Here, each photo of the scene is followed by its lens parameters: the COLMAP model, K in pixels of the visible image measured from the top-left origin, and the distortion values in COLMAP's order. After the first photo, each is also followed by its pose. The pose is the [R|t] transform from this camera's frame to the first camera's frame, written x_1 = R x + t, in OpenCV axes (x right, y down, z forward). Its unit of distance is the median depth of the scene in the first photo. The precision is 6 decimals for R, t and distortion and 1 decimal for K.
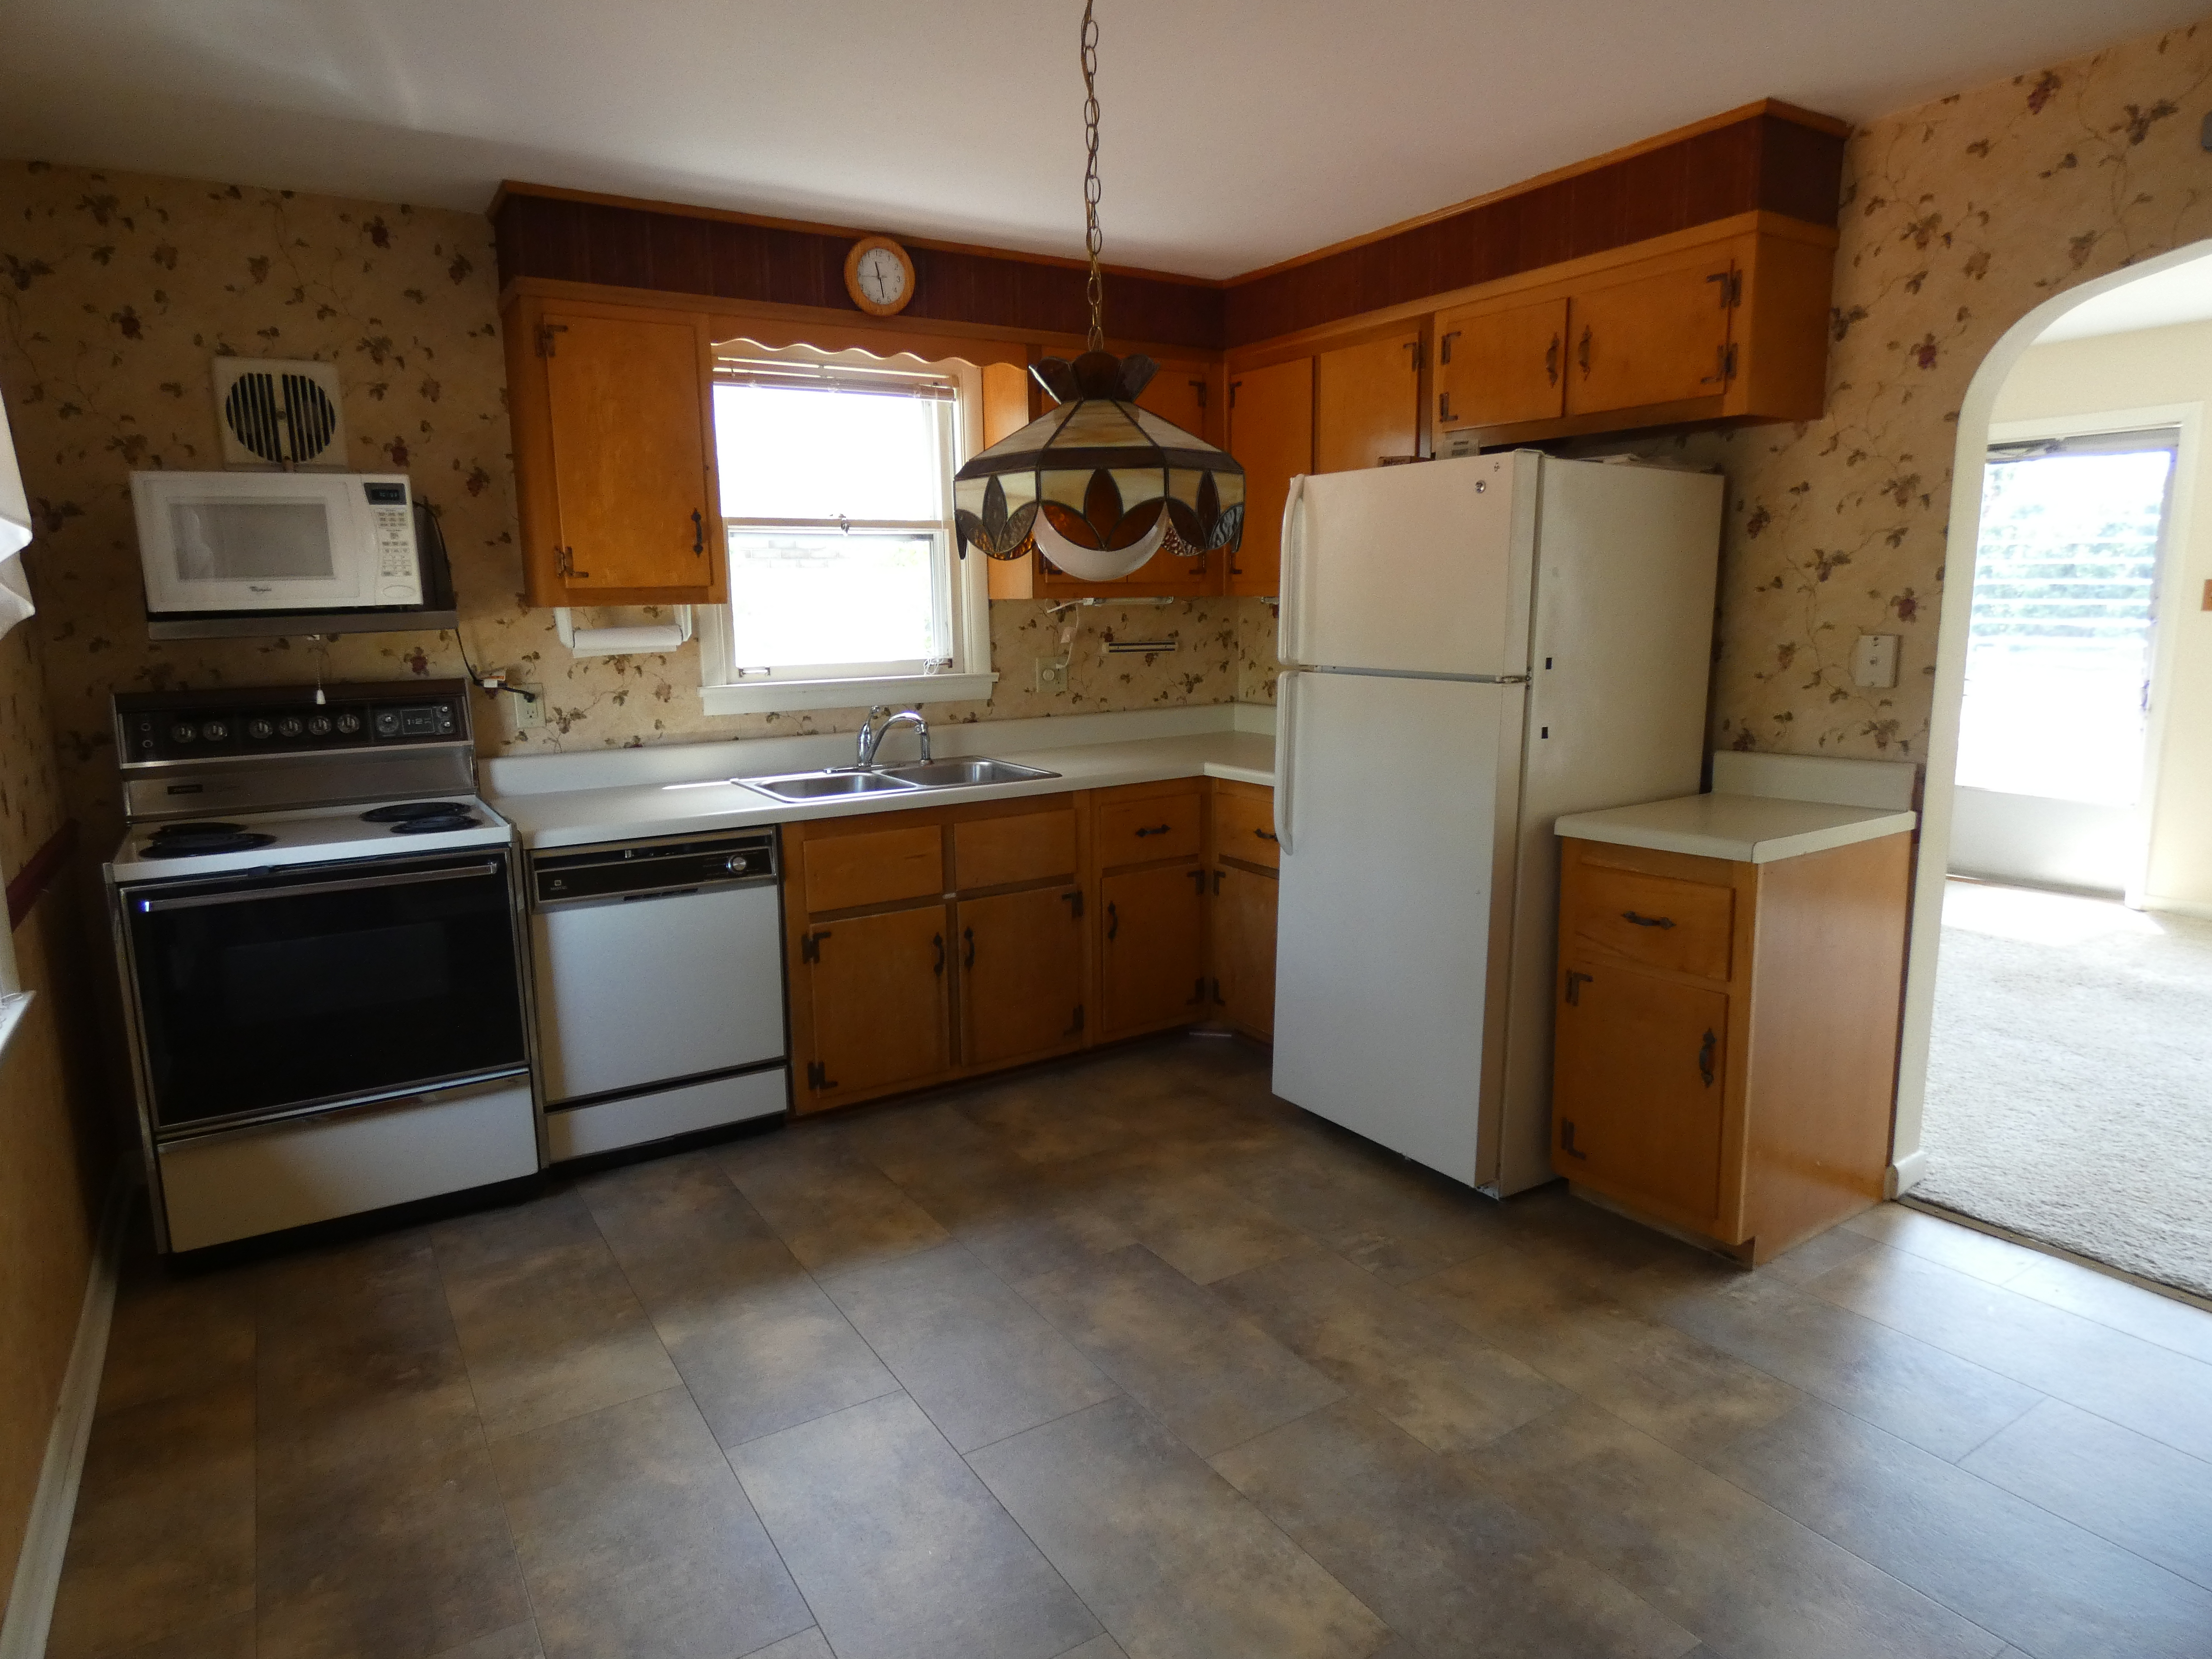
lens RADIAL K [[1310.1, 0, 1108.7], [0, 1310.1, 812.9], [0, 0, 1]] dist [-0.006119, -0.016766]
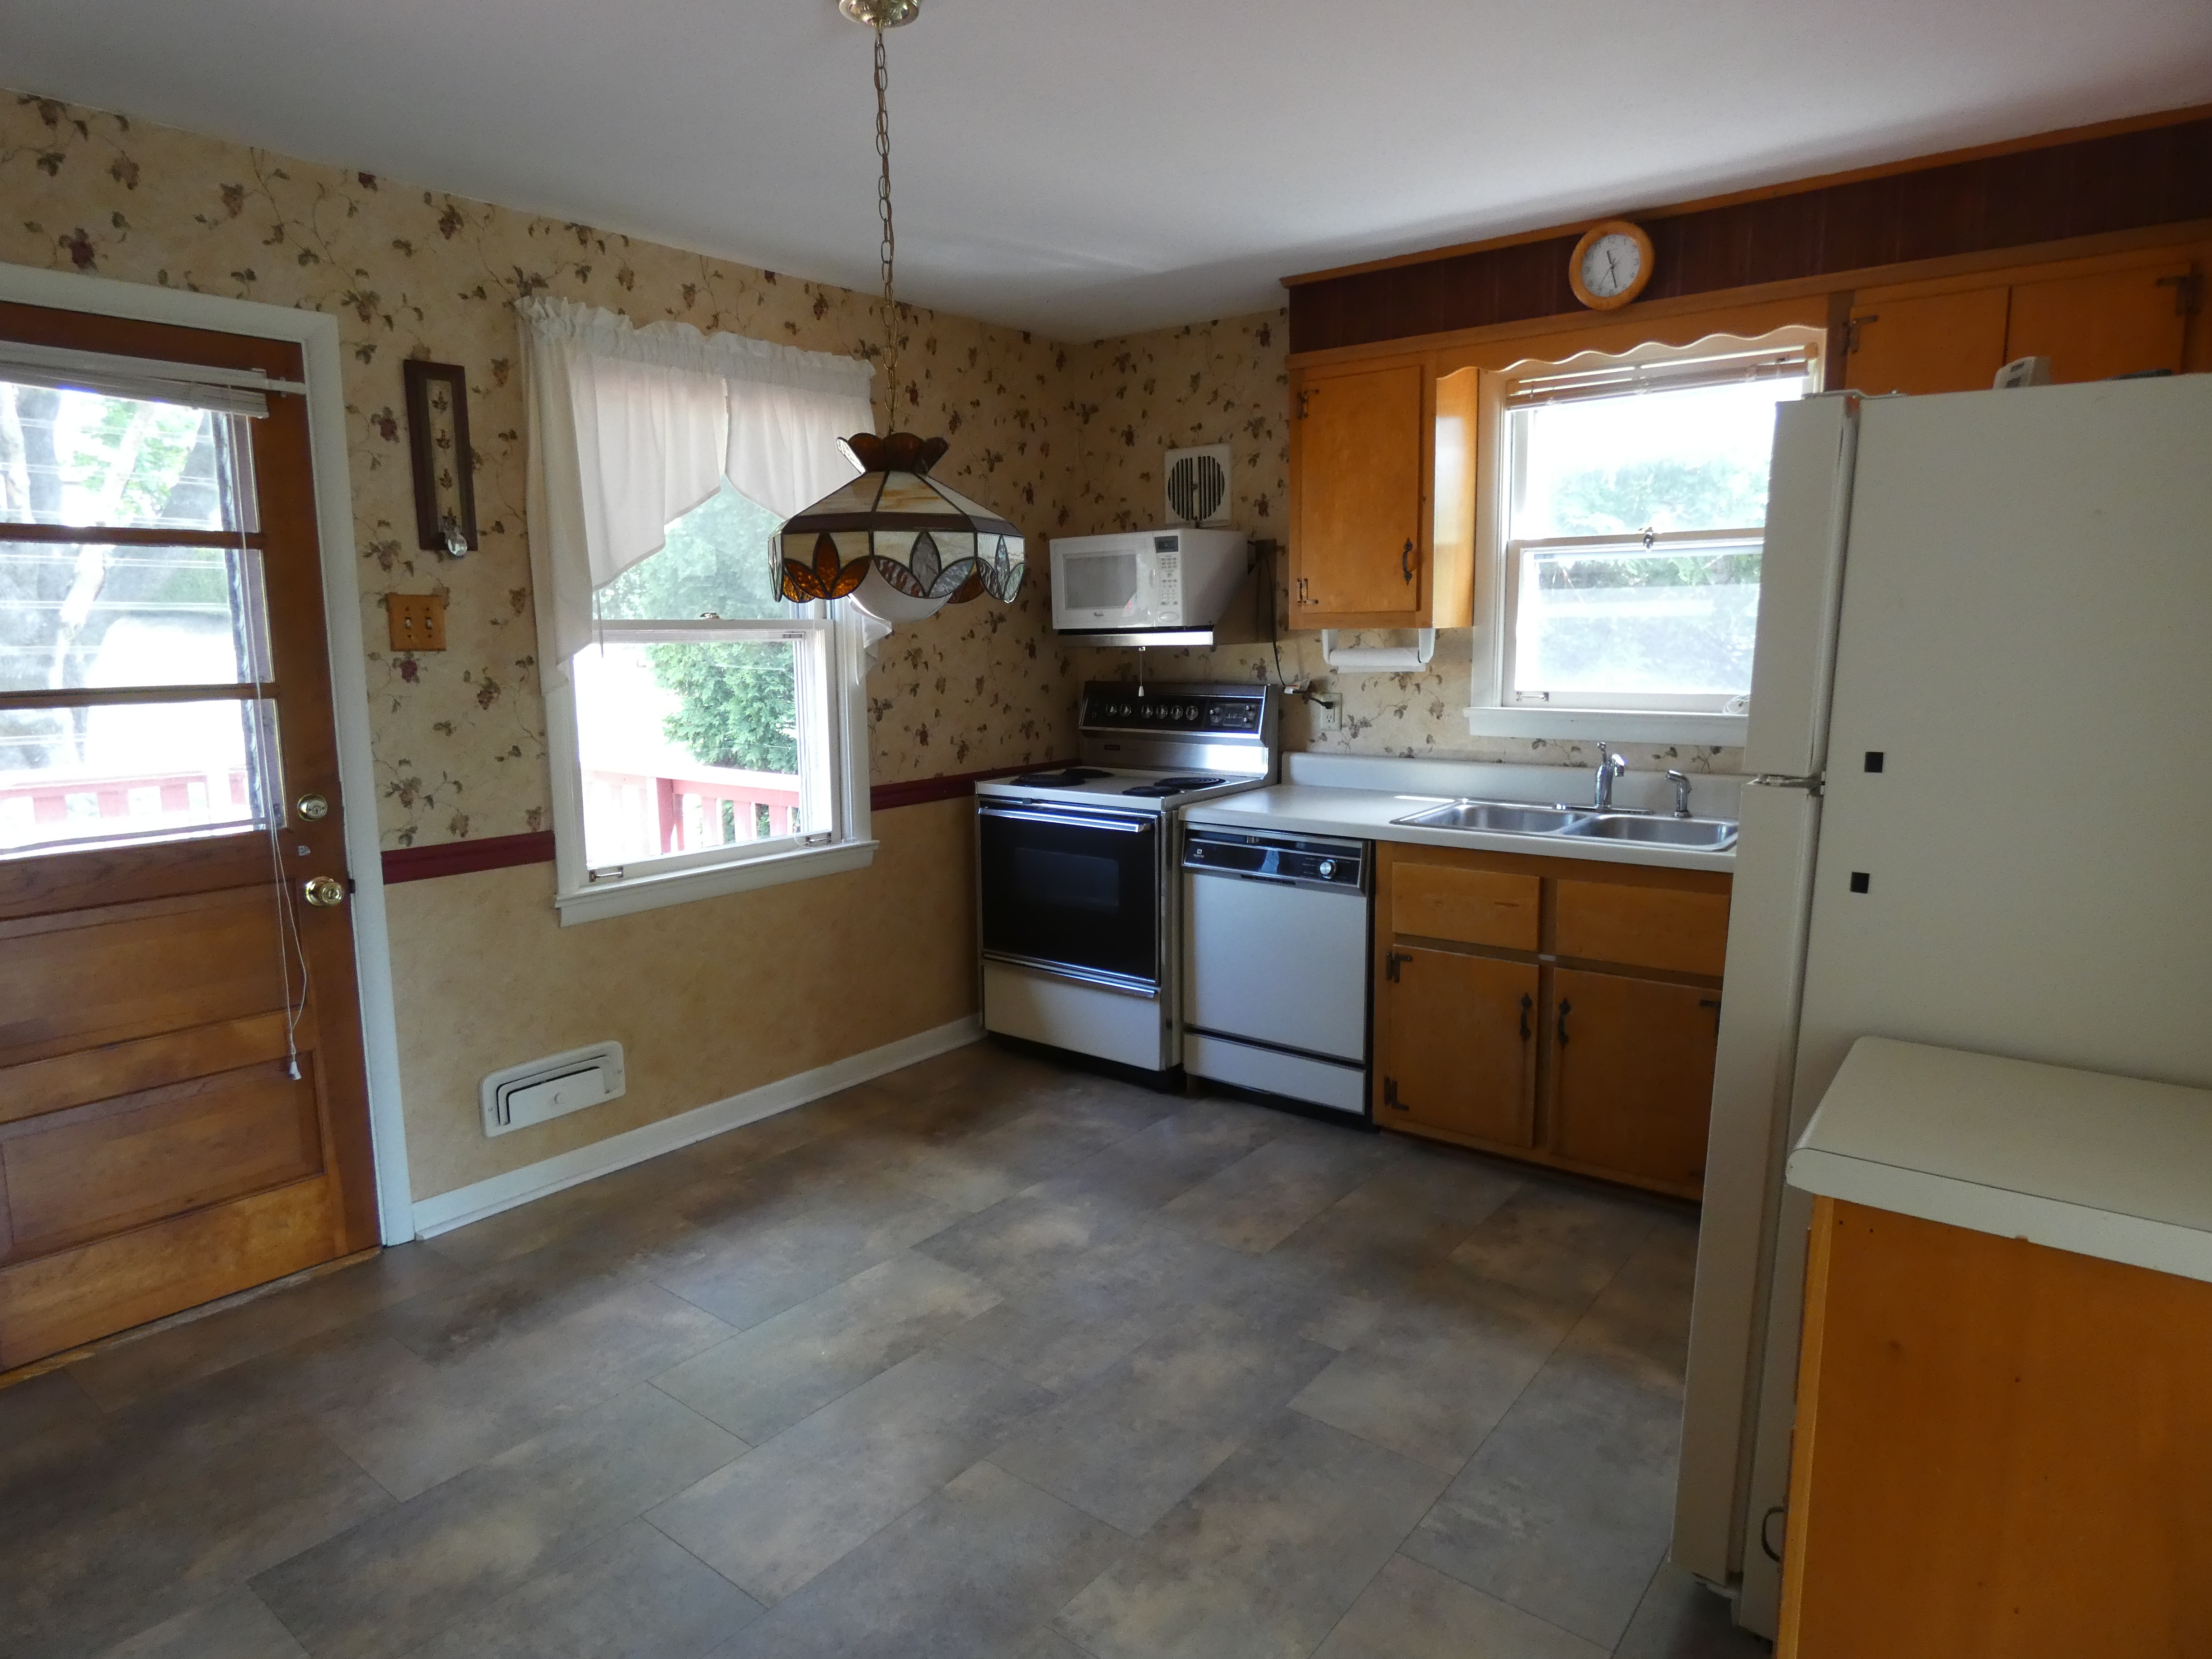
lens RADIAL K [[1313.9, 0, 1106.0], [0, 1313.9, 829.5], [0, 0, 1]] dist [-0.025731, -0.000352]
pose [[0.334318, 0.155855, -0.929484, 0.660419], [-0.146701, 0.982816, 0.112032, -0.087891], [0.930973, 0.098902, 0.351437, 0.444470]]
